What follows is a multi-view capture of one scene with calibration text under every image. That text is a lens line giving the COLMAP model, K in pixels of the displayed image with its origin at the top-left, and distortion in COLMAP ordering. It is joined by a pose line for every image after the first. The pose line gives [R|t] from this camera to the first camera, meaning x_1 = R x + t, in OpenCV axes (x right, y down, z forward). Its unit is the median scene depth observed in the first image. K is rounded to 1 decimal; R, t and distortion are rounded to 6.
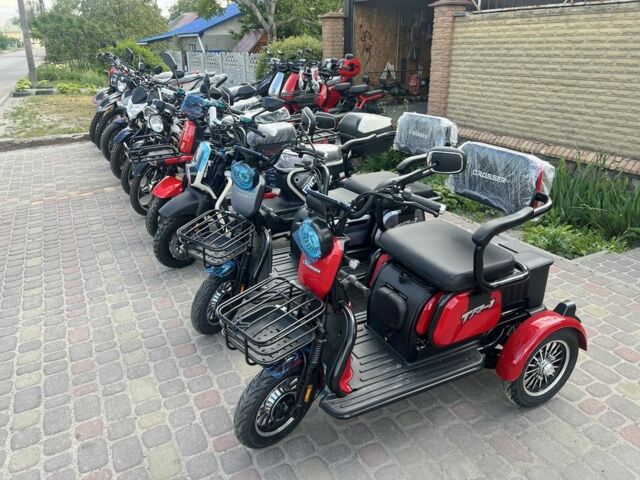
lens RADIAL K [[476.8, 0, 321.2], [0, 476.8, 242.1], [0, 0, 1]] dist [0.014784, -0.001016]
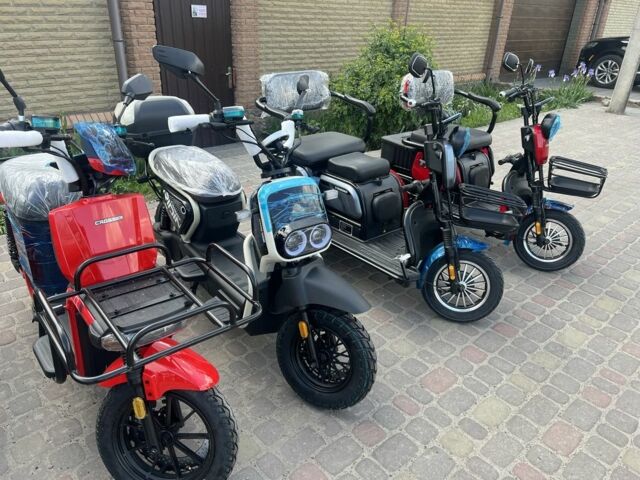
lens RADIAL K [[476.8, 0, 317.3], [0, 476.8, 235.8], [0, 0, 1]] dist [0.014784, -0.001016]
pose [[-0.238527, -0.405101, 0.882609, -0.489936], [0.350215, 0.811805, 0.467249, -0.253545], [-0.905790, 0.420554, -0.051765, 0.669296]]
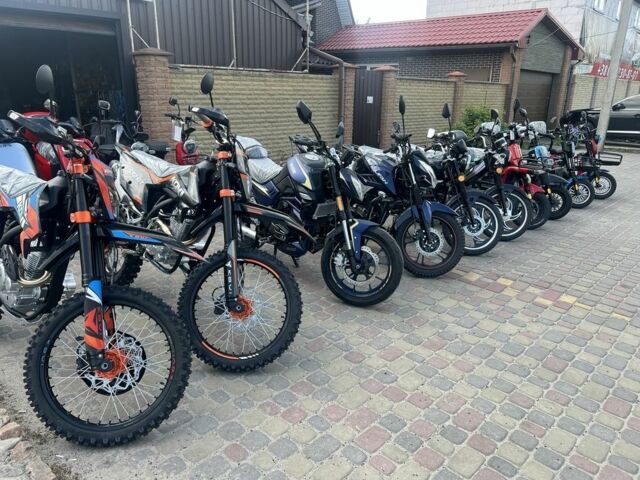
lens RADIAL K [[476.8, 0, 321.3], [0, 476.8, 242.6], [0, 0, 1]] dist [0.014784, -0.001016]
pose [[-0.303990, -0.264899, 0.915106, -1.057097], [0.367029, 0.853851, 0.369091, -0.522825], [-0.879136, 0.448070, -0.162337, 1.331585]]
